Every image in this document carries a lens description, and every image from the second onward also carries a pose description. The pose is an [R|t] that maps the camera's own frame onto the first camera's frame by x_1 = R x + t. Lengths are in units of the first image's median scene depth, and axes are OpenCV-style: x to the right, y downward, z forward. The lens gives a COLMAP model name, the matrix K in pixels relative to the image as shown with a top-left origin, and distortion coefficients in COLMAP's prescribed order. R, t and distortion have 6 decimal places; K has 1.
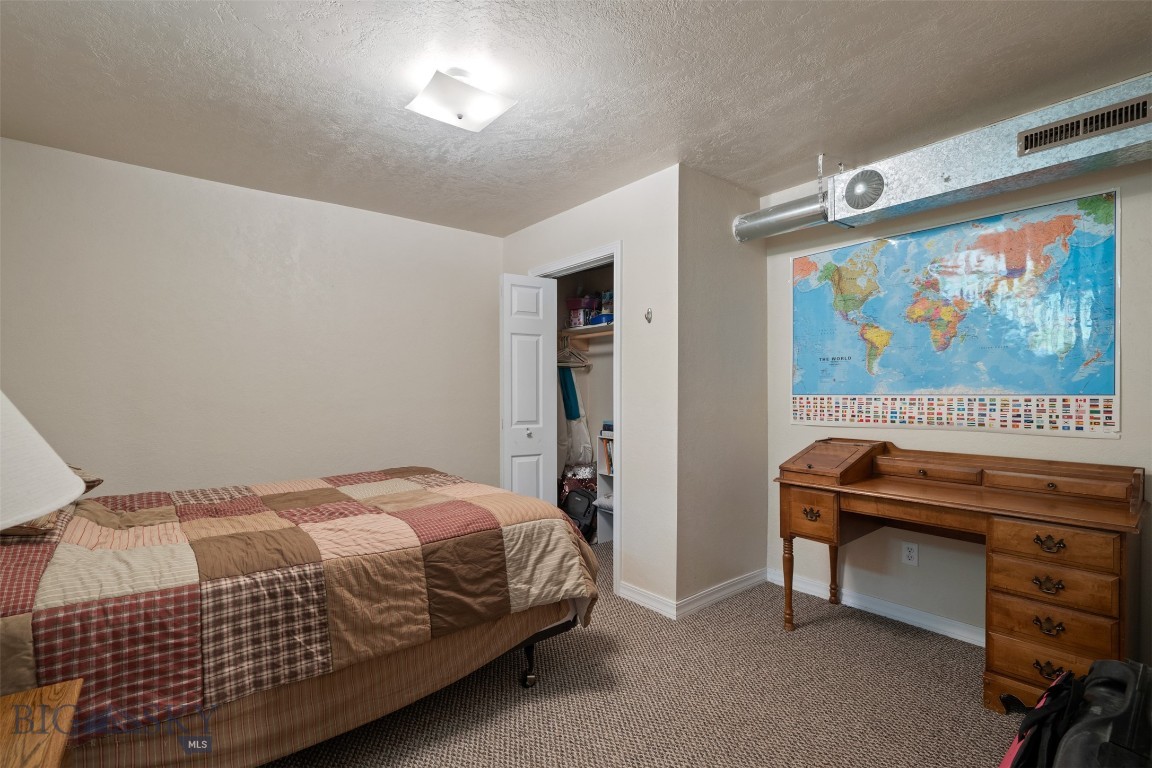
lens RADIAL K [[511.8, 0, 580.2], [0, 511.8, 400.3], [0, 0, 1]] dist [0.000185, 0.000582]
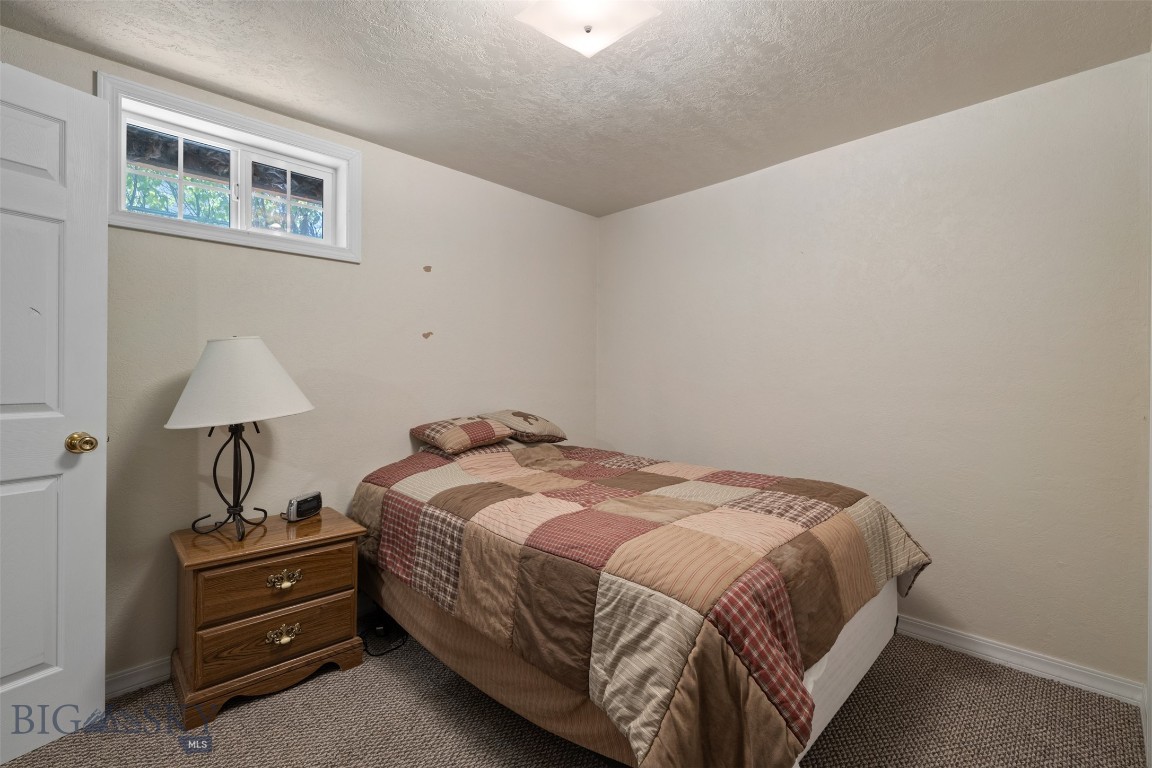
lens RADIAL K [[511.8, 0, 580.2], [0, 511.8, 400.3], [0, 0, 1]] dist [0.000185, 0.000582]
pose [[0.094514, 0.031510, -0.995025, 0.549682], [-0.041232, 0.998765, 0.027712, -0.000242], [0.994669, 0.038408, 0.095696, 0.938891]]
